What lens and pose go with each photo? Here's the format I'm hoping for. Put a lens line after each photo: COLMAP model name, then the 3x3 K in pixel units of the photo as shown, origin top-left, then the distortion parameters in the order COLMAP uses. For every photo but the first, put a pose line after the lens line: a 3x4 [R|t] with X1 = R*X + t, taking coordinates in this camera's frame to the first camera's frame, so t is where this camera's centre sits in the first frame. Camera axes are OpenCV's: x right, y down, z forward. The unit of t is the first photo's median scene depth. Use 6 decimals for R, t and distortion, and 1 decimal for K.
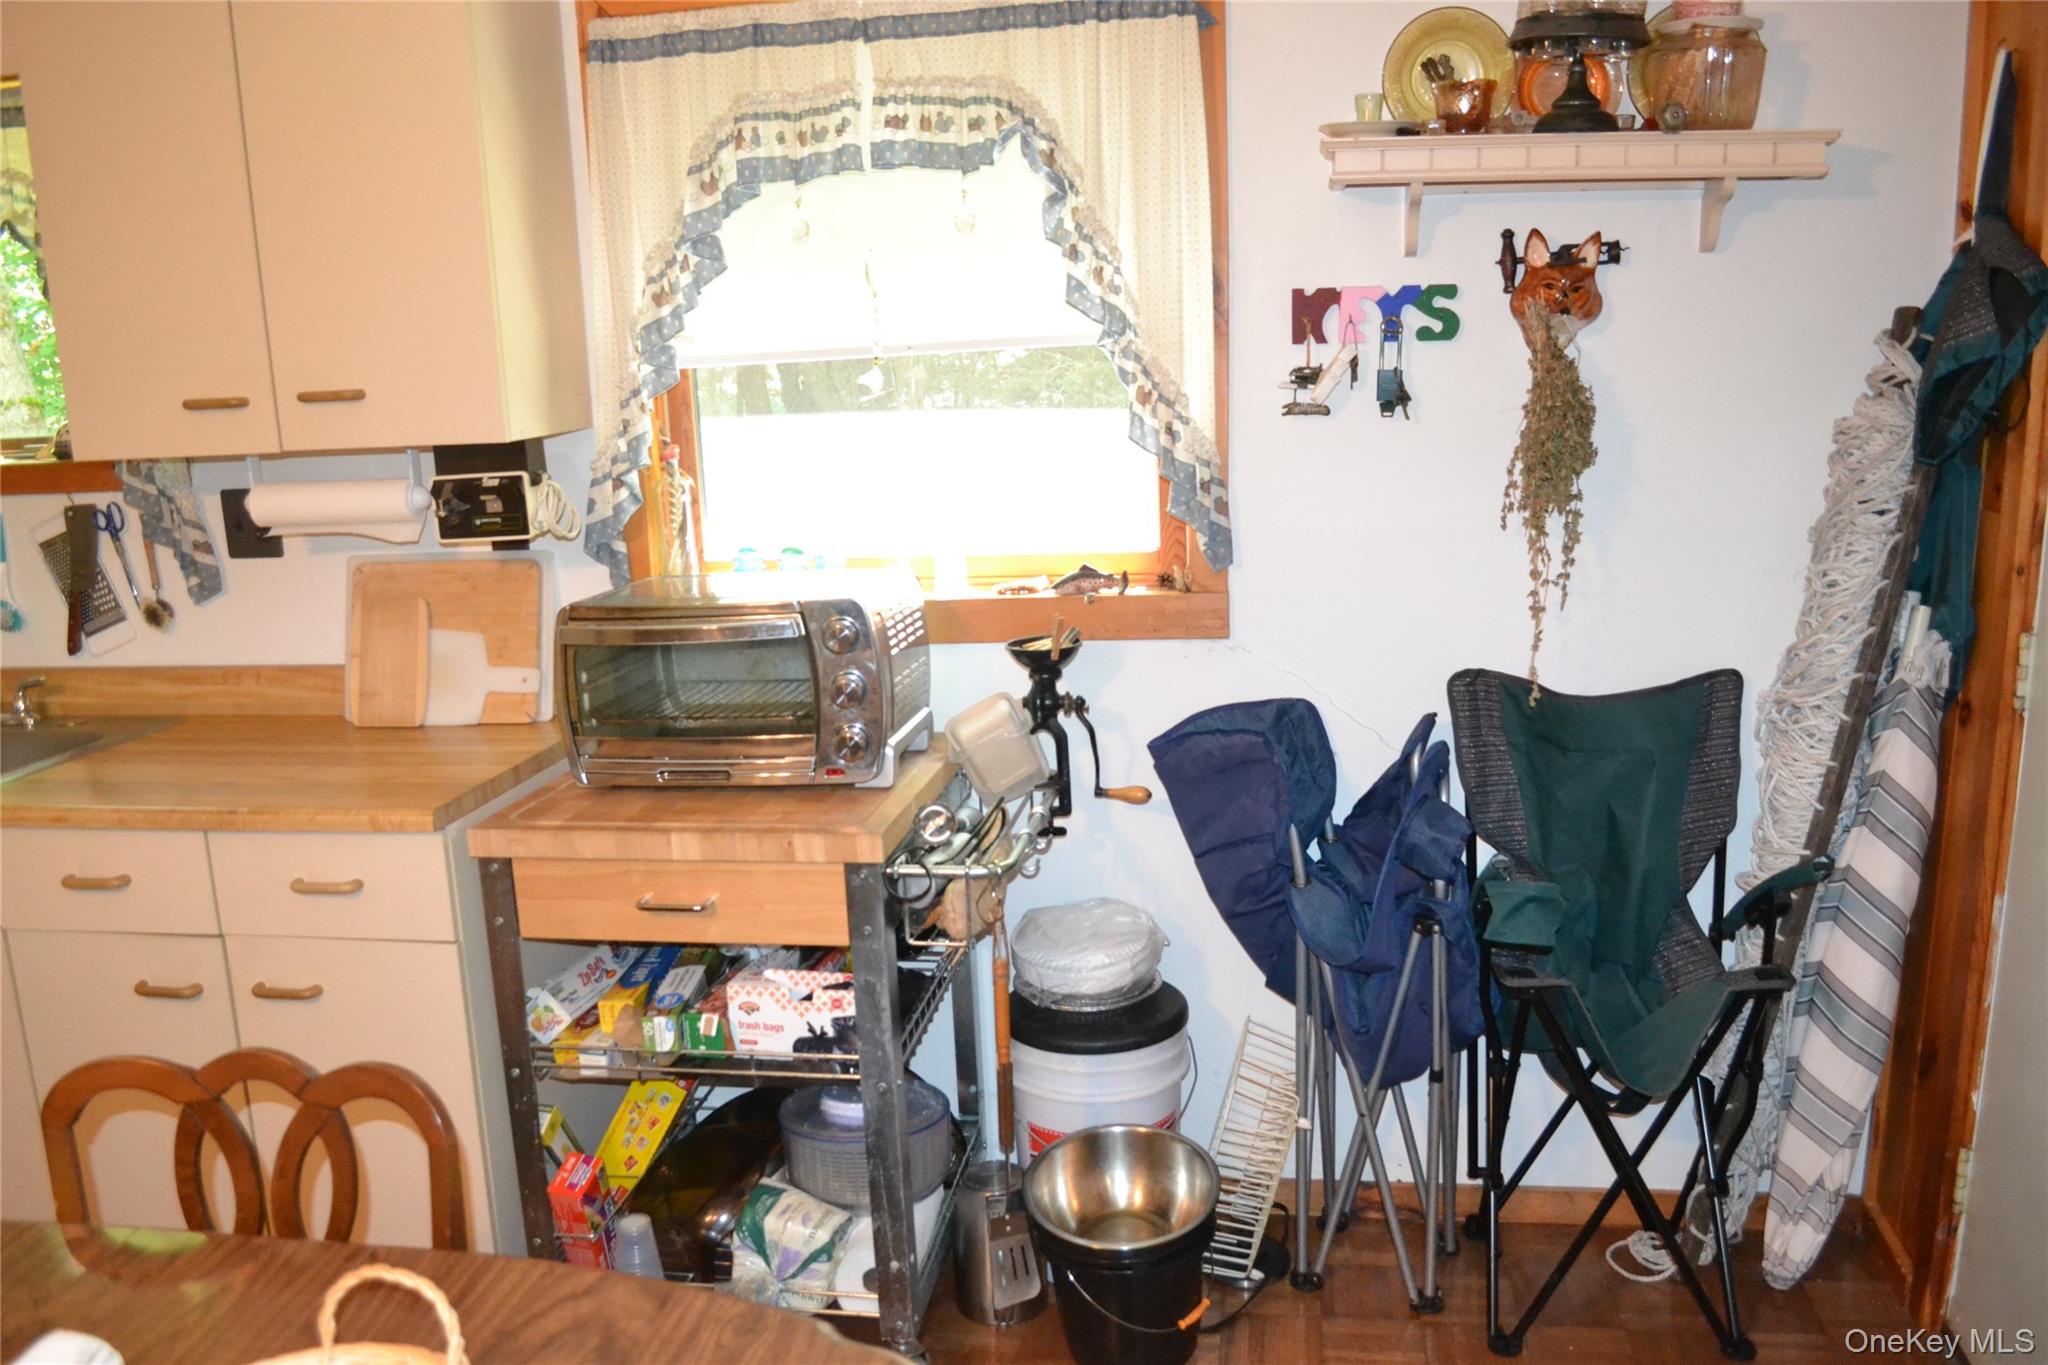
lens RADIAL K [[1551.5, 0, 1024.0], [0, 1551.5, 682.5], [0, 0, 1]] dist [-0.075335, 0.005077]
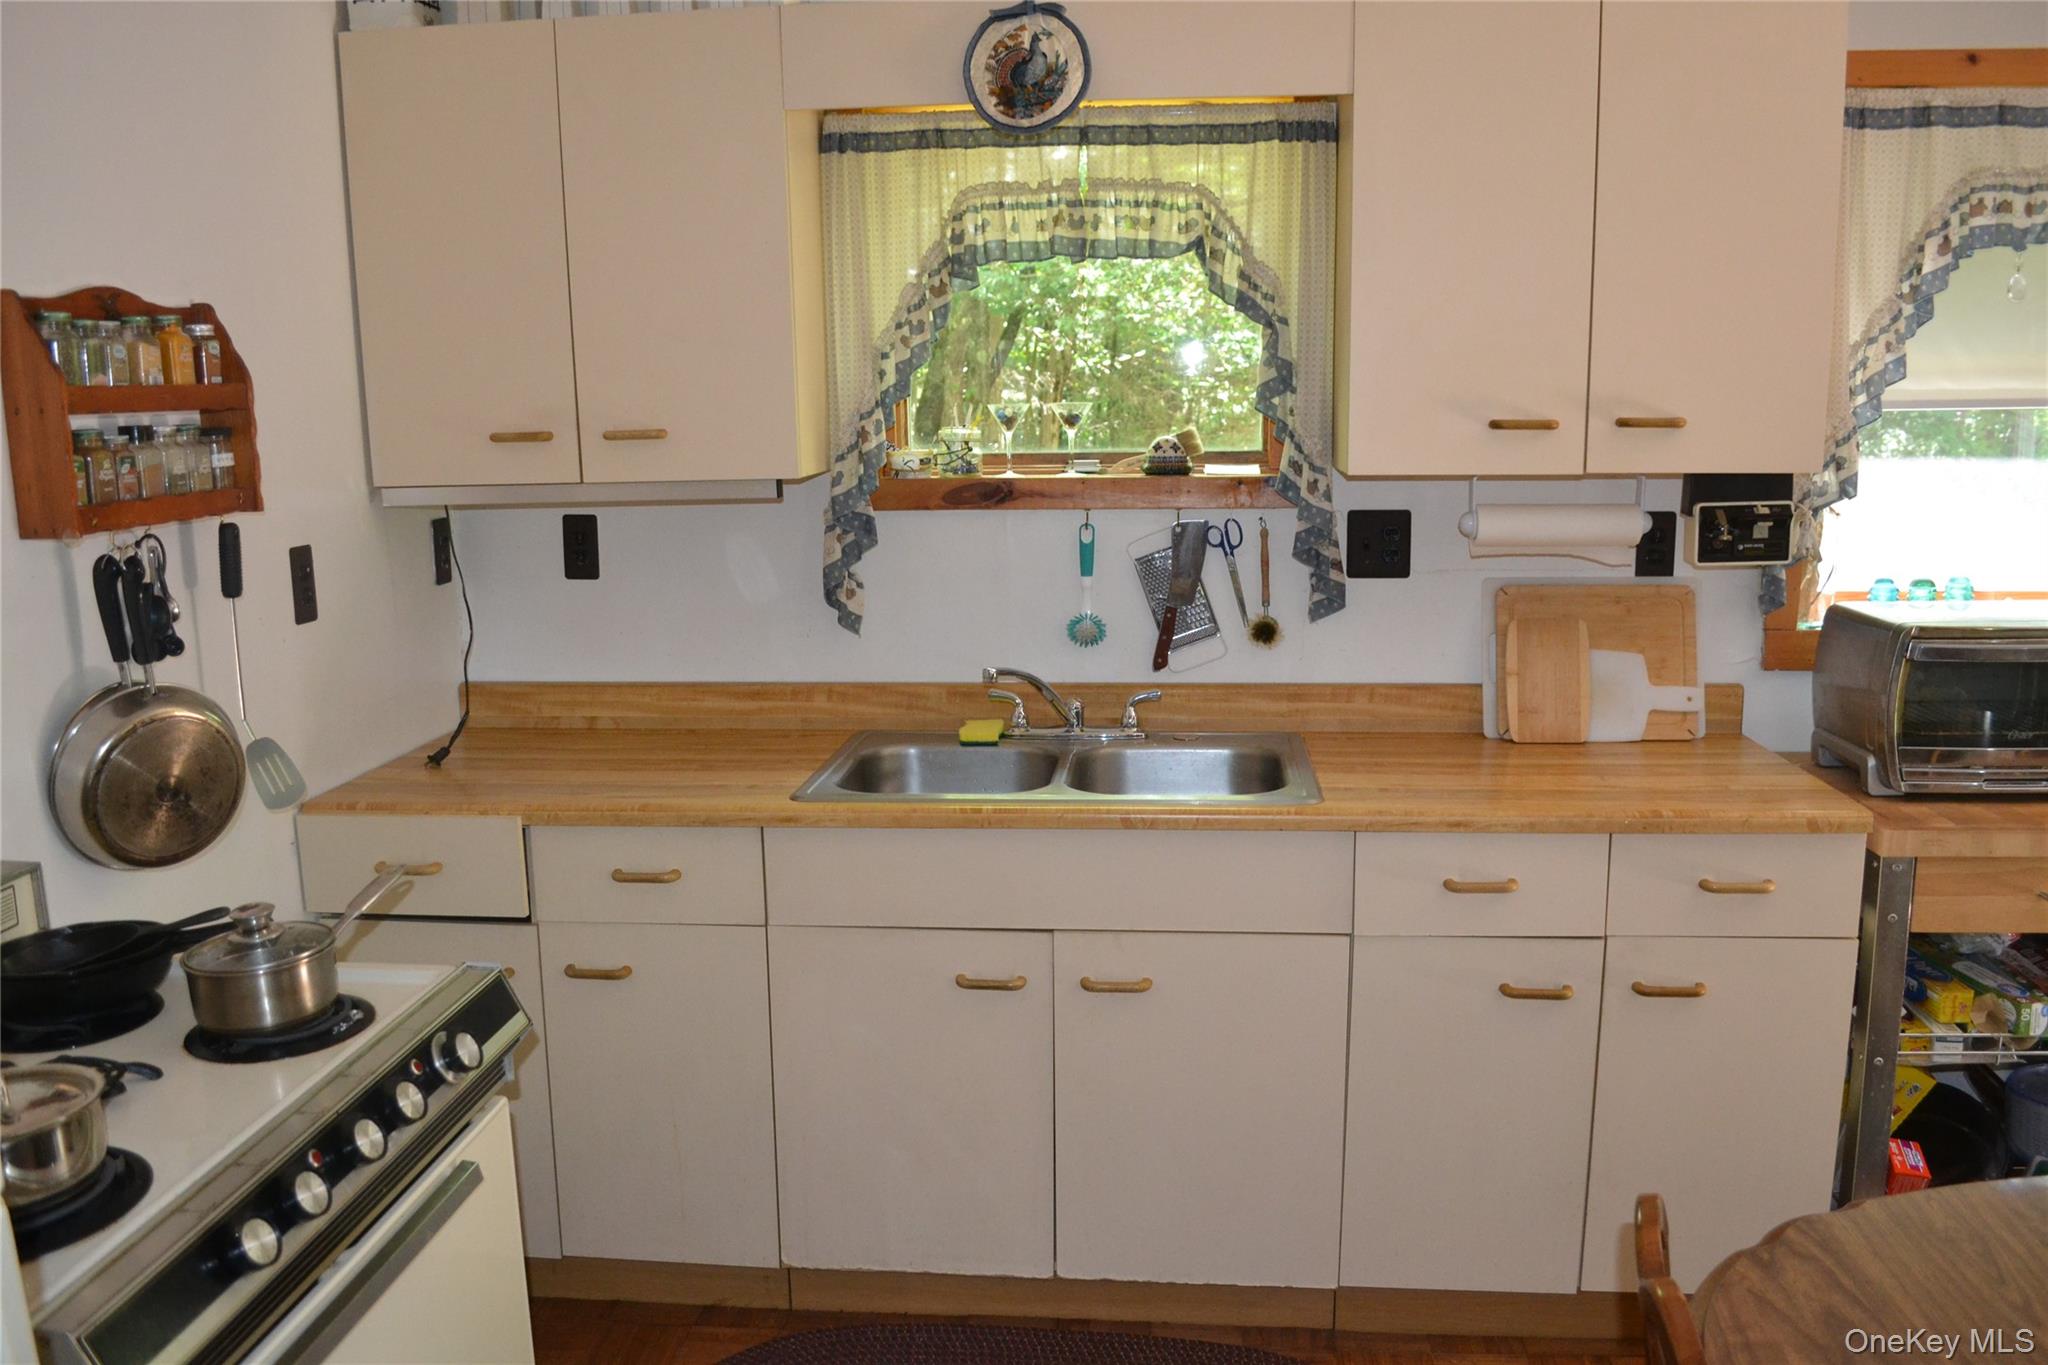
lens RADIAL K [[1551.5, 0, 1024.0], [0, 1551.5, 682.5], [0, 0, 1]] dist [-0.075335, 0.005077]
pose [[0.998889, 0.013143, 0.045260, -0.821226], [-0.011442, 0.999226, -0.037646, 0.031617], [-0.045719, 0.037086, 0.998266, -0.024362]]
